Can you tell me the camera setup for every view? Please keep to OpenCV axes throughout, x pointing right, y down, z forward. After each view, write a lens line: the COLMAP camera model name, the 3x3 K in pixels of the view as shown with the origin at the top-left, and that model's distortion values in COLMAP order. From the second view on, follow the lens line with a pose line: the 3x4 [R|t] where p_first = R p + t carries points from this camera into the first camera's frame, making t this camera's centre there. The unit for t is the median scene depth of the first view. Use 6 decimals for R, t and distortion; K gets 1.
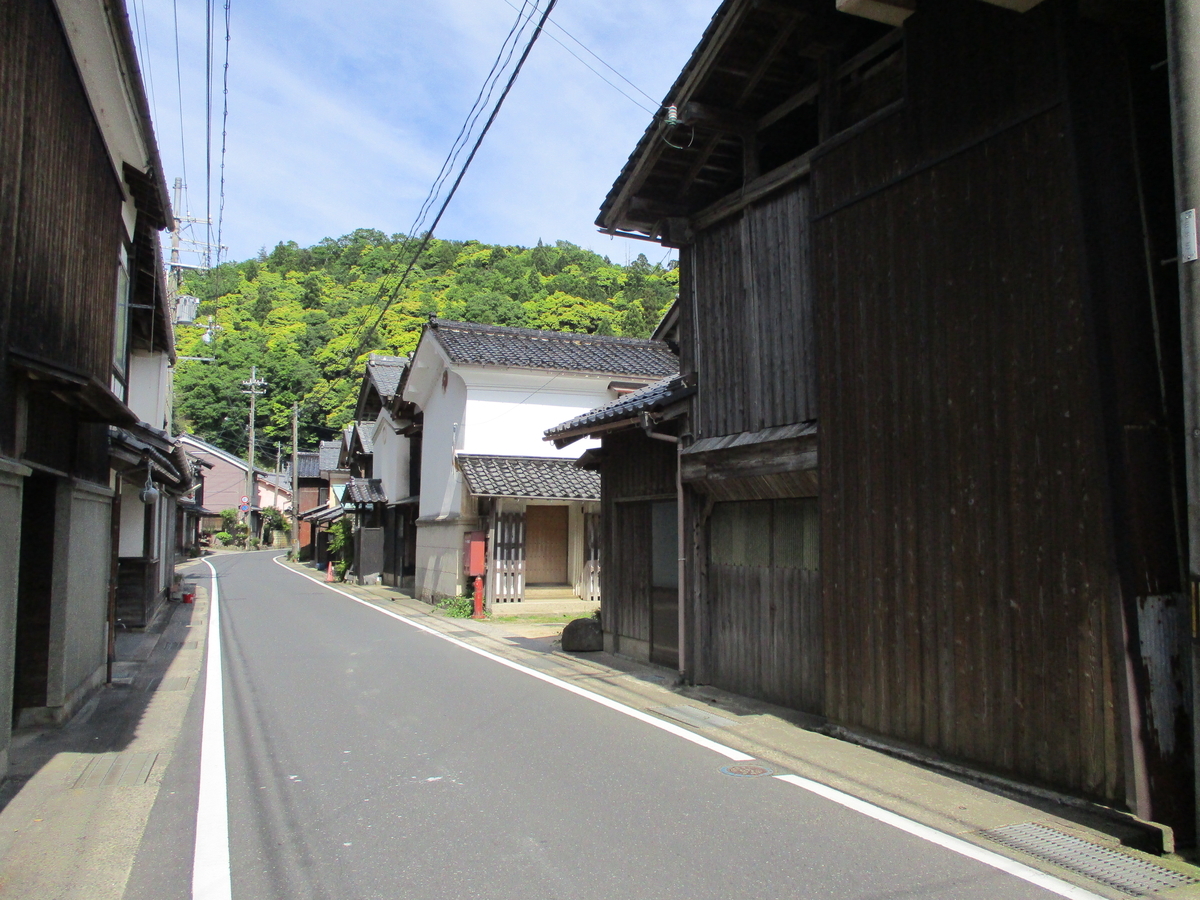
lens RADIAL K [[1027.5, 0, 601.3], [0, 1027.5, 453.7], [0, 0, 1]] dist [0.014046, 0.000355]
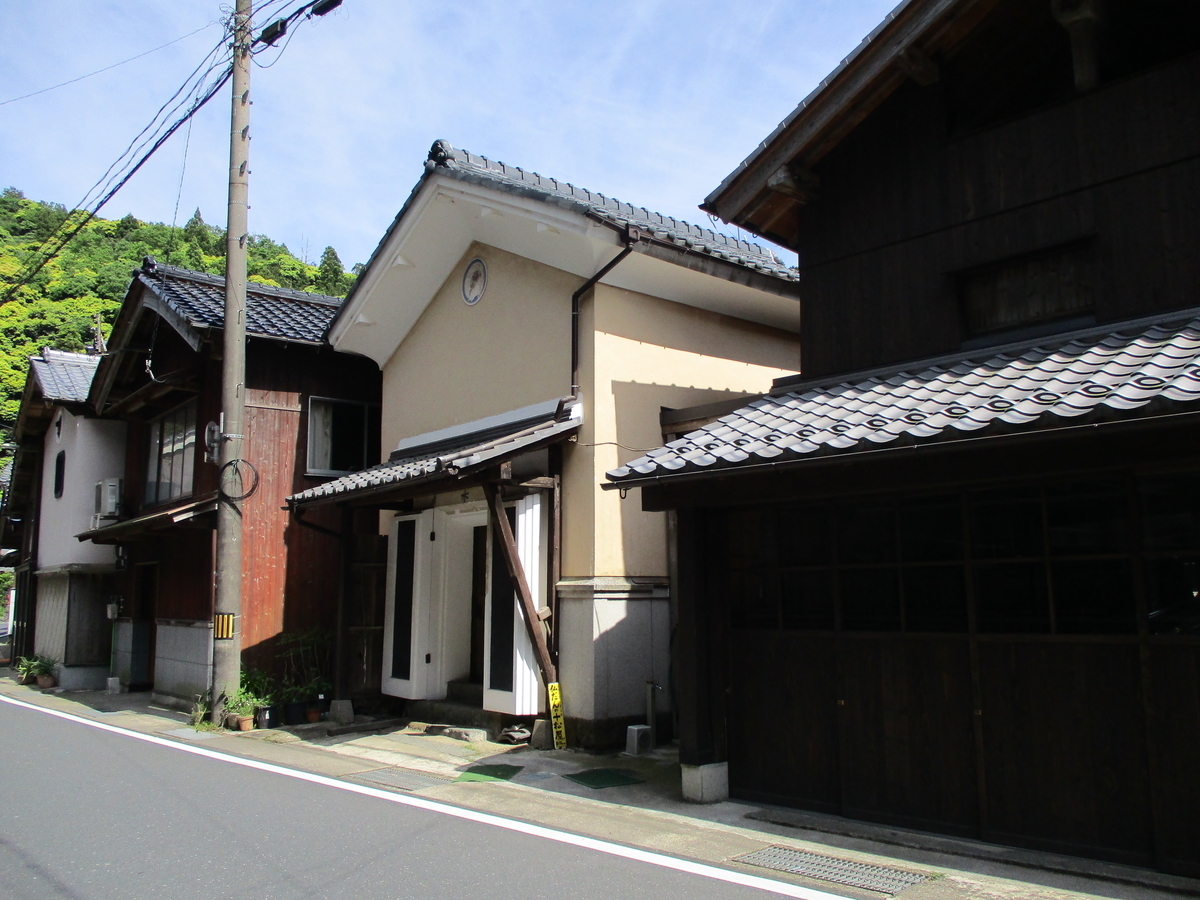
lens RADIAL K [[1027.5, 0, 601.0], [0, 1027.5, 447.6], [0, 0, 1]] dist [0.014046, 0.000355]
pose [[0.916314, 0.052391, 0.397019, -0.078001], [-0.025720, 0.997058, -0.072211, 0.015575], [-0.399634, 0.055956, 0.914965, 0.183357]]
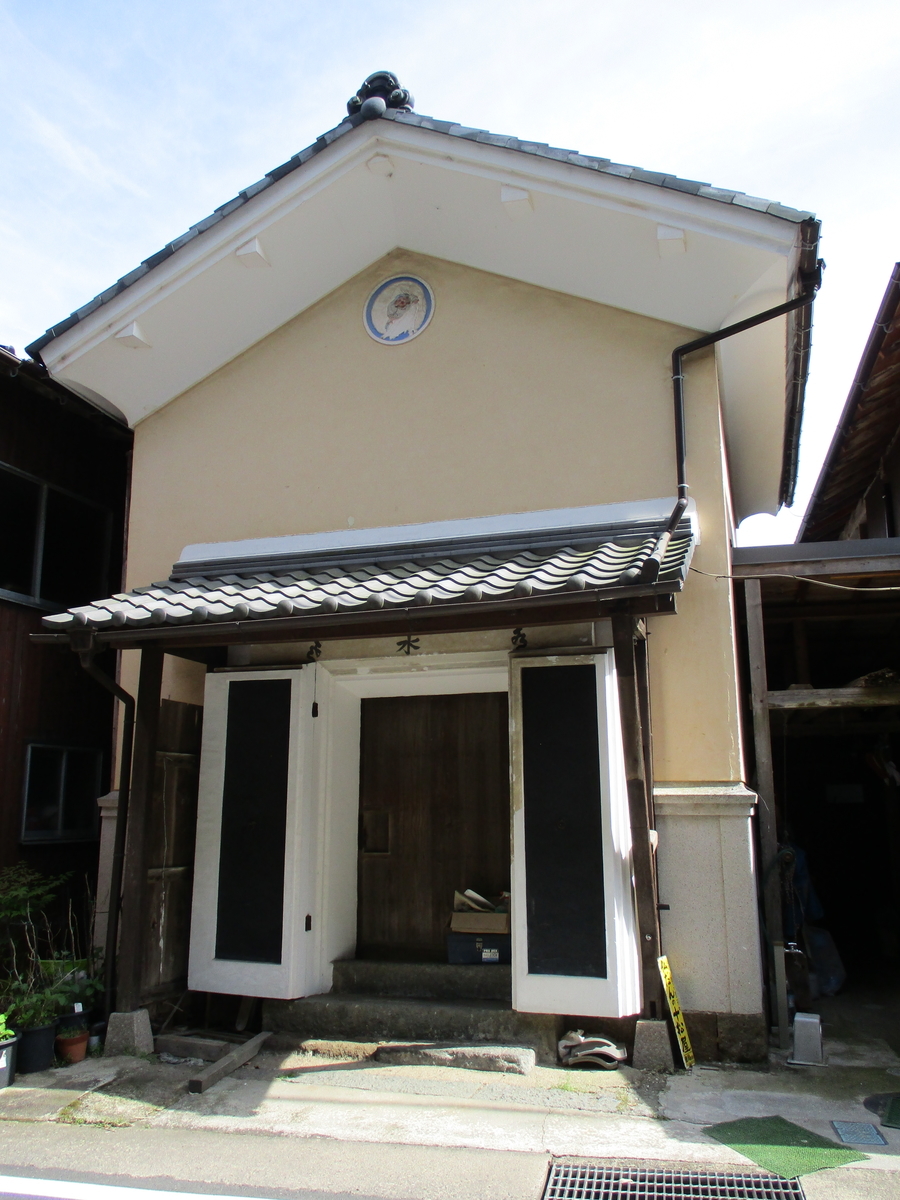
lens RADIAL K [[1027.5, 0, 450.9], [0, 1027.5, 601.7], [0, 0, 1]] dist [0.014046, 0.000355]
pose [[0.548168, 0.156998, 0.821501, -0.216389], [-0.060585, 0.987097, -0.148218, 0.042821], [-0.834171, 0.031477, 0.550607, 0.593357]]
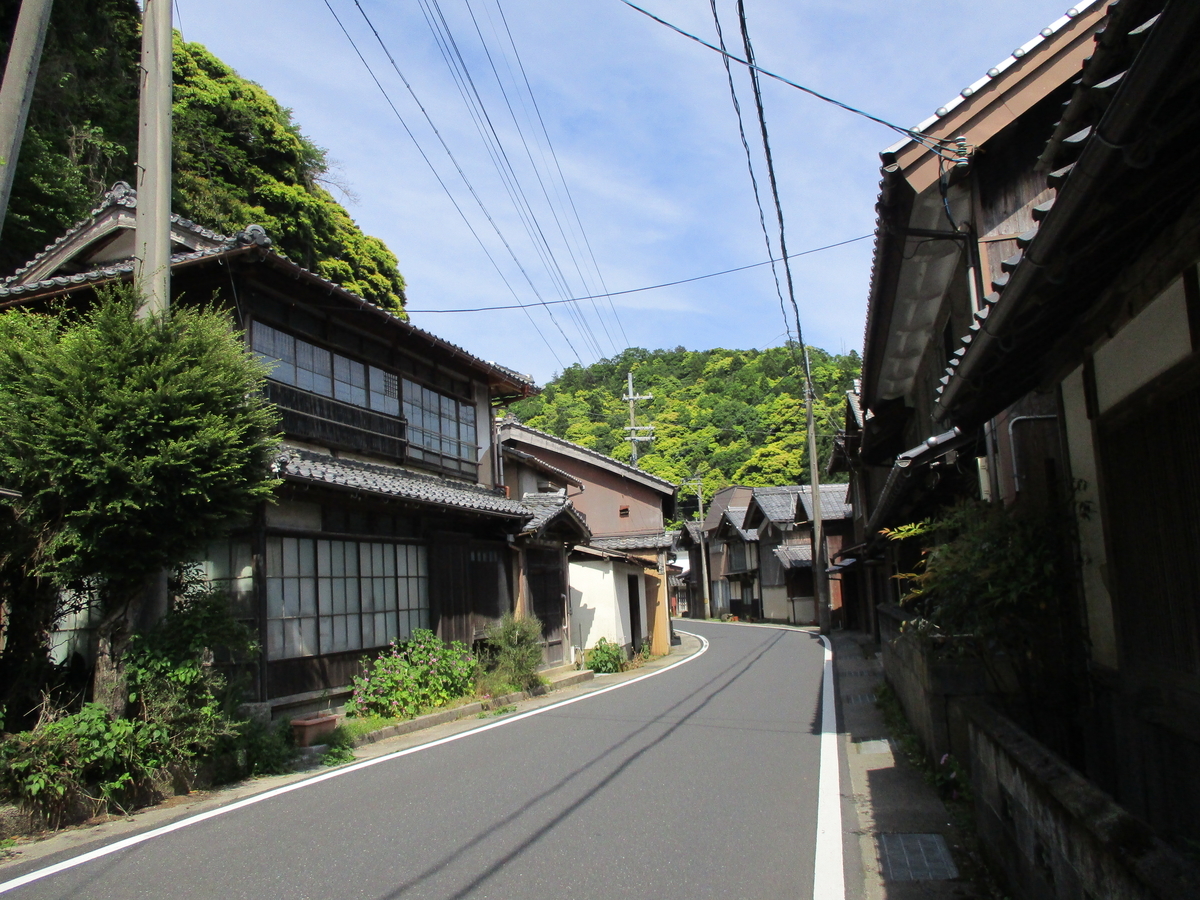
lens RADIAL K [[1027.5, 0, 600.6], [0, 1027.5, 453.0], [0, 0, 1]] dist [0.014046, 0.000355]
pose [[0.960061, -0.095441, -0.263011, 0.060922], [0.081861, 0.994705, -0.062143, -0.021090], [0.267549, 0.038131, 0.962789, -0.250605]]
